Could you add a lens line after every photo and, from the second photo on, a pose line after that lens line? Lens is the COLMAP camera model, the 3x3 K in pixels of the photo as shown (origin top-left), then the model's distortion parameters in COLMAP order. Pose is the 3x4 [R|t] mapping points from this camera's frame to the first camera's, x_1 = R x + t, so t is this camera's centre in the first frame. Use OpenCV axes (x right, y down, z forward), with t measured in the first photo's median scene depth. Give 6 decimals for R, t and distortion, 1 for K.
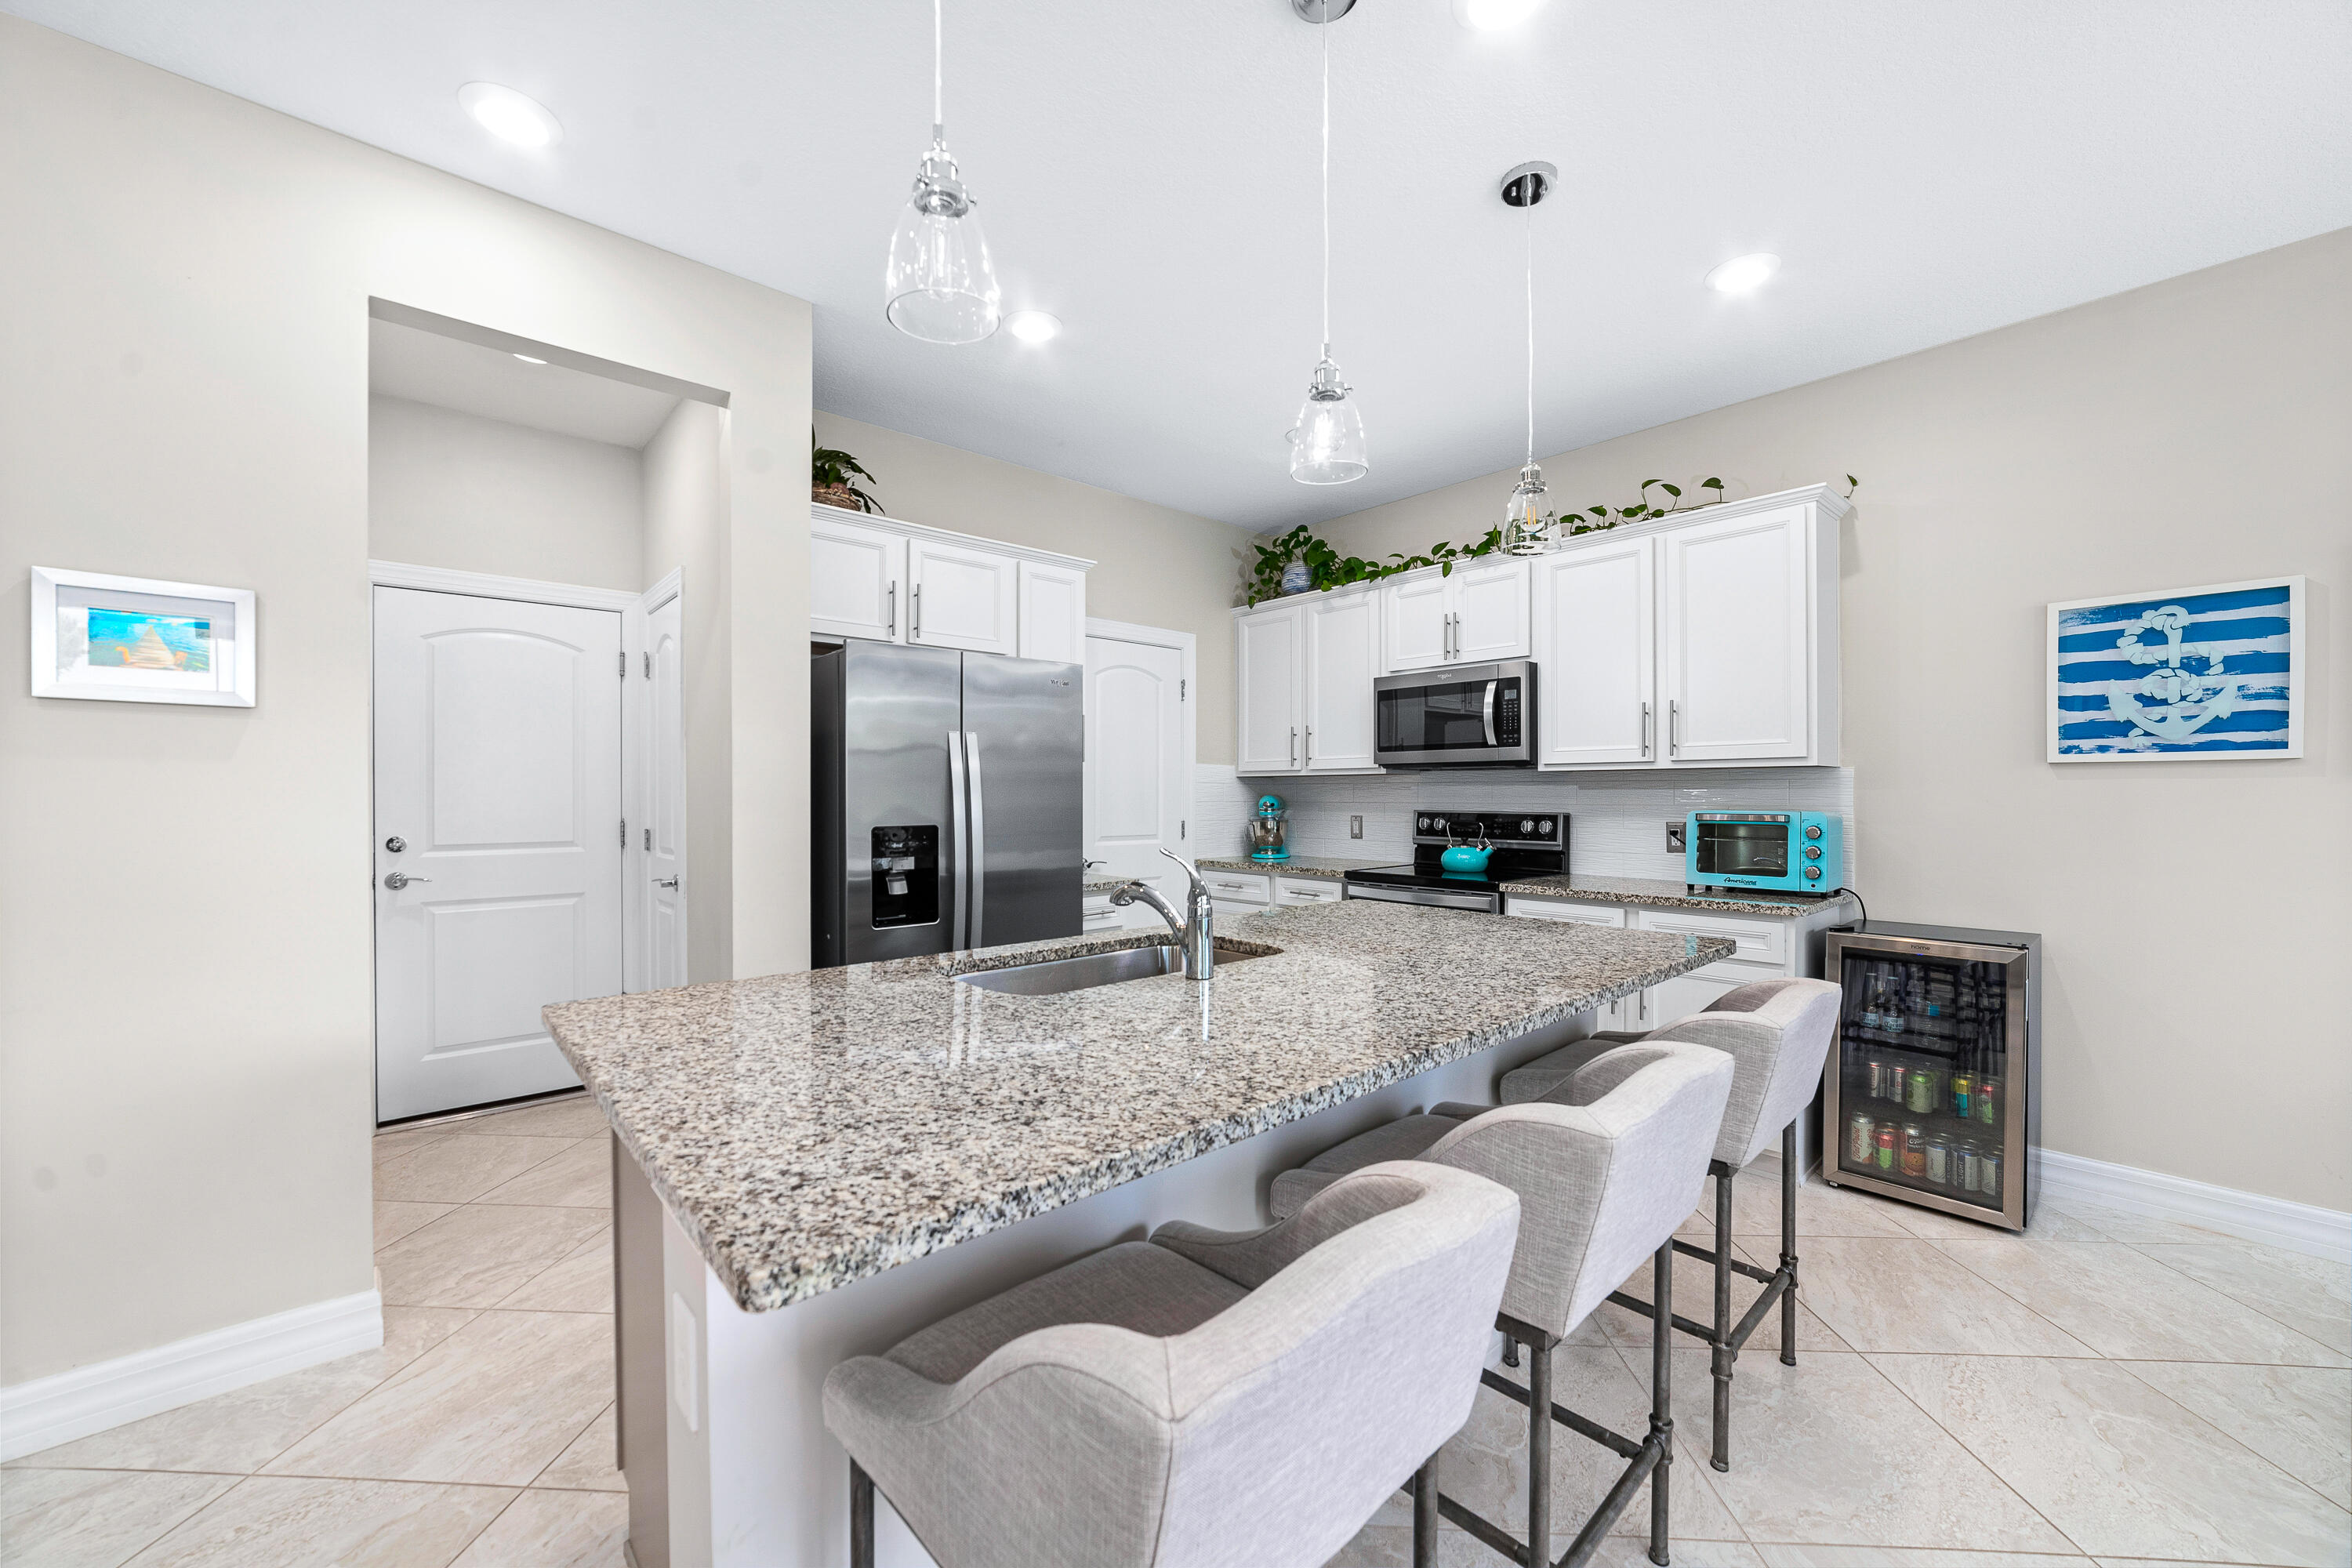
lens RADIAL K [[901.5, 0, 1173.6], [0, 901.5, 792.8], [0, 0, 1]] dist [-0.026165, 0.008802]
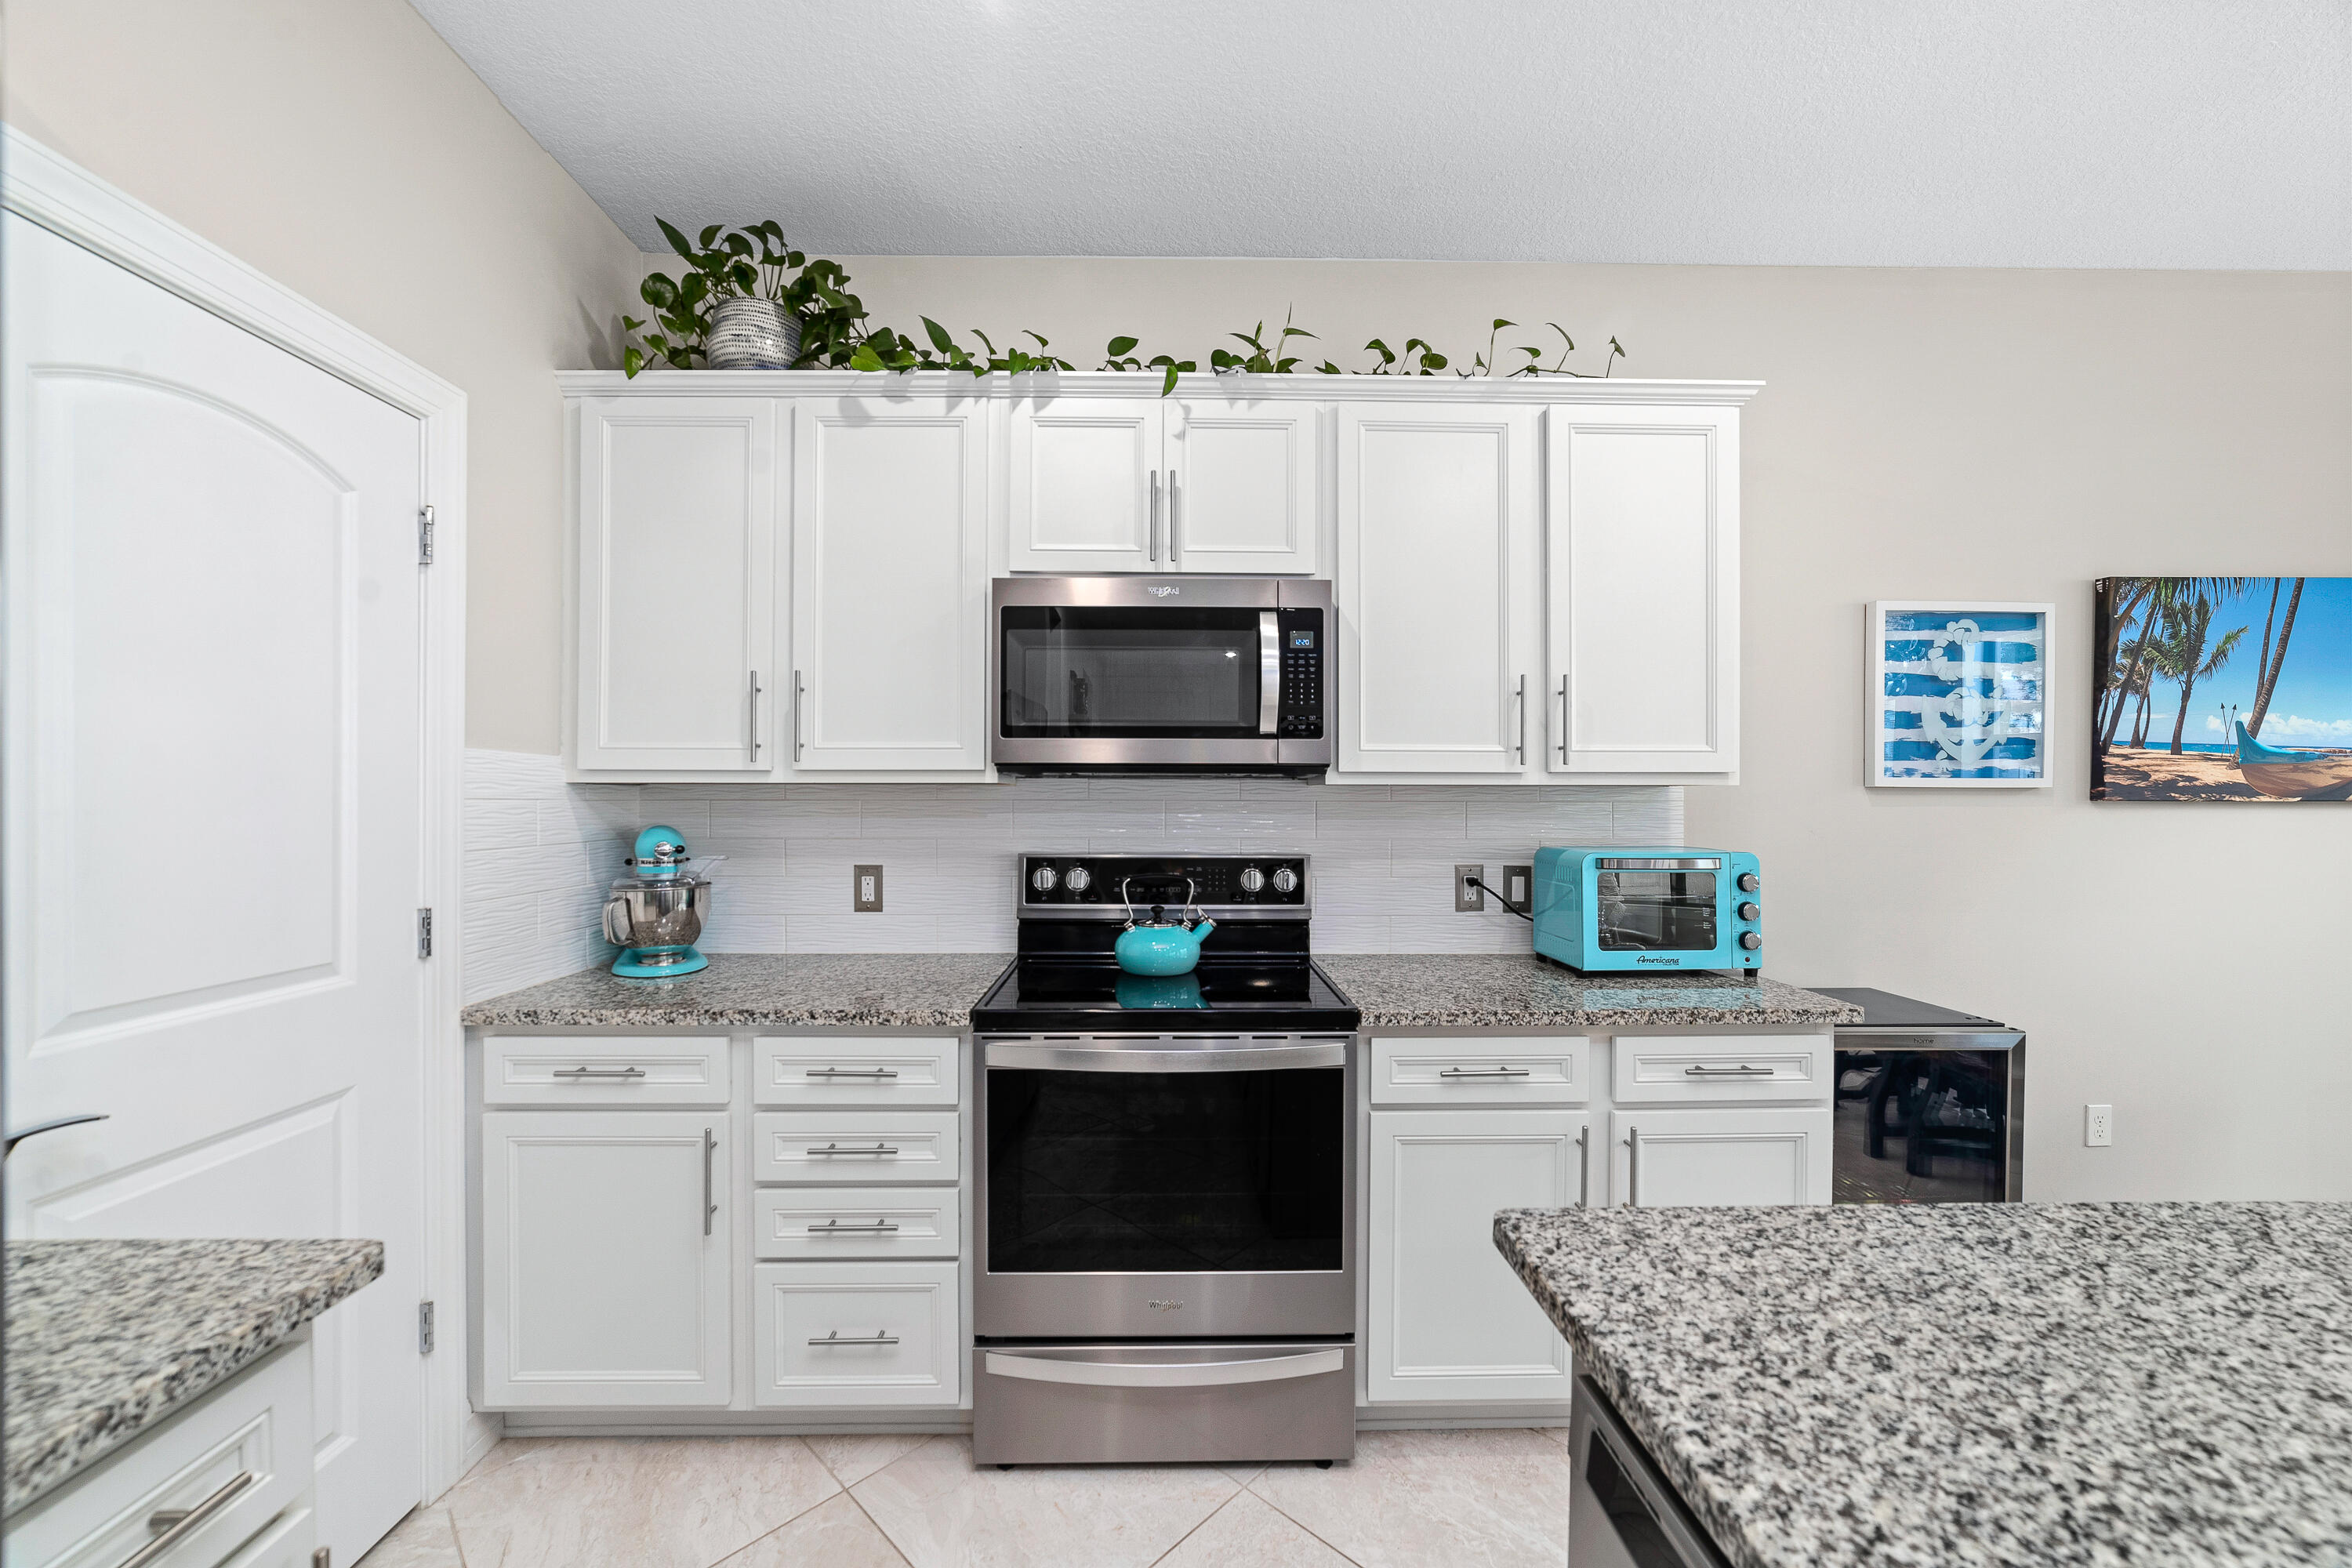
lens RADIAL K [[901.5, 0, 1173.6], [0, 901.5, 792.8], [0, 0, 1]] dist [-0.026165, 0.008802]
pose [[0.654895, 0.003314, 0.755712, -0.073416], [-0.004162, 0.999991, -0.000778, -0.017649], [-0.755708, -0.002636, 0.654903, 0.672165]]
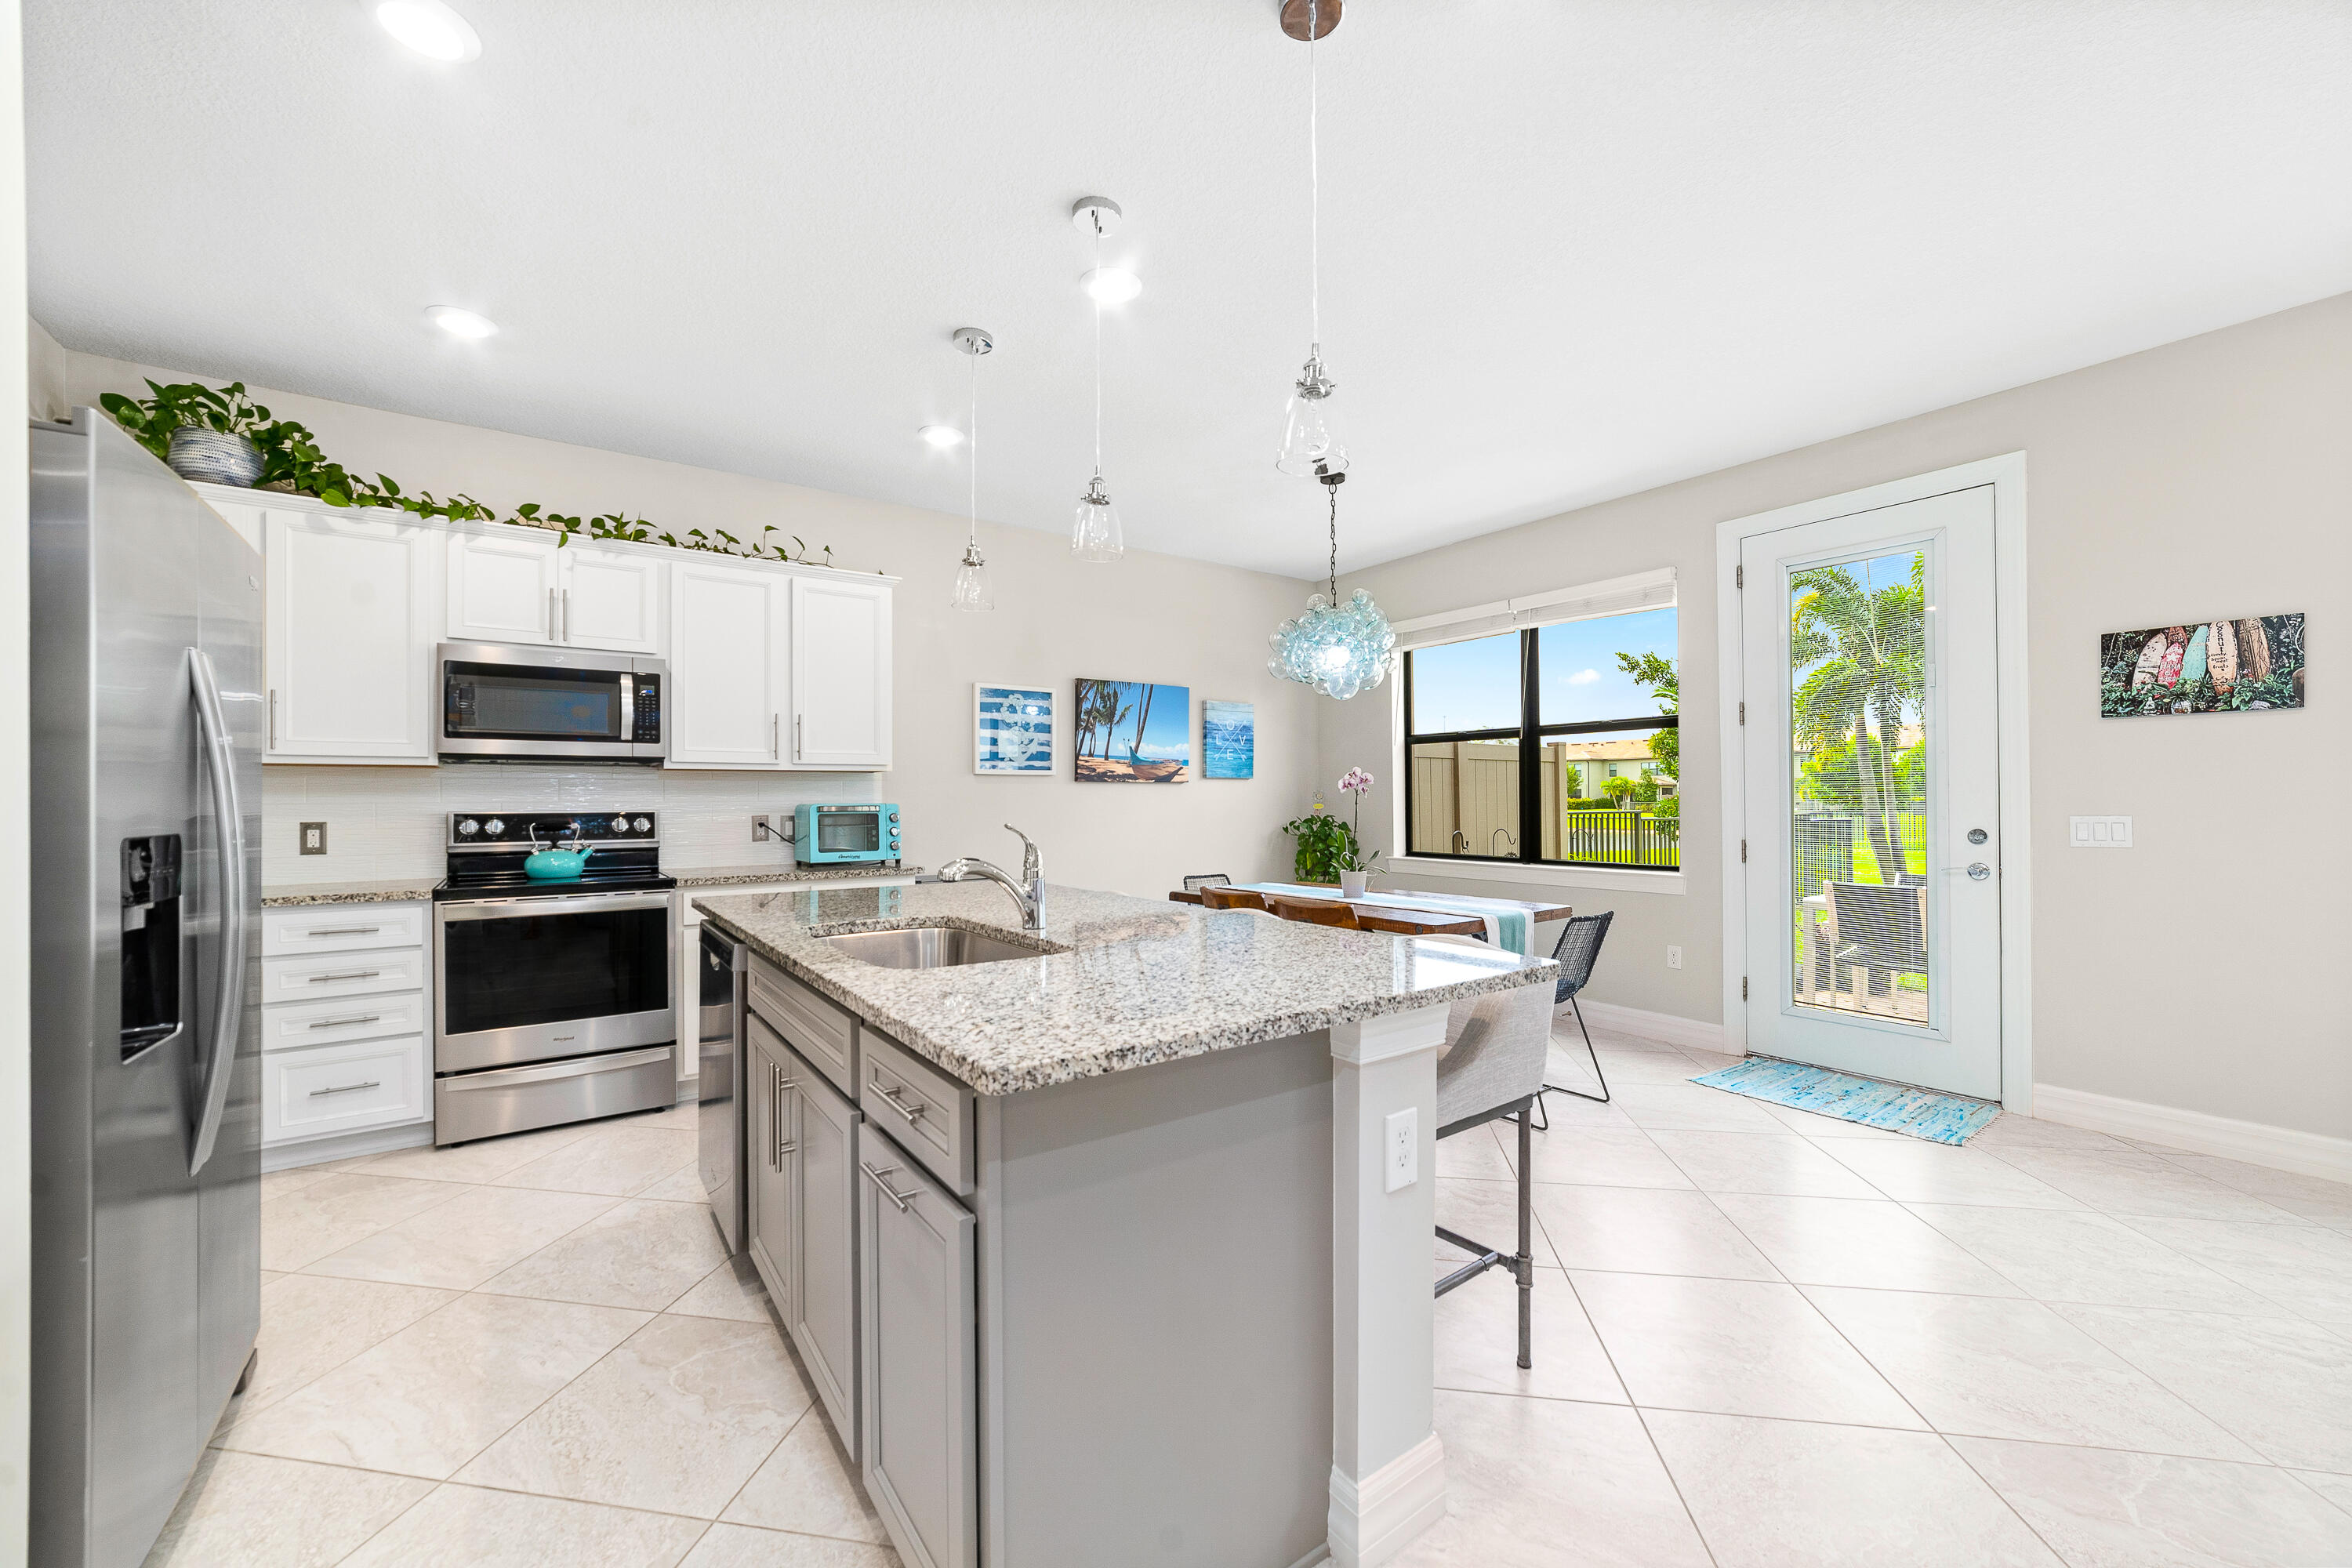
lens RADIAL K [[901.5, 0, 1173.6], [0, 901.5, 792.8], [0, 0, 1]] dist [-0.026165, 0.008802]
pose [[0.104909, 0.008422, 0.994446, -0.517012], [0.006565, 0.999936, -0.009162, 0.015427], [-0.994460, 0.007490, 0.104847, 0.303468]]
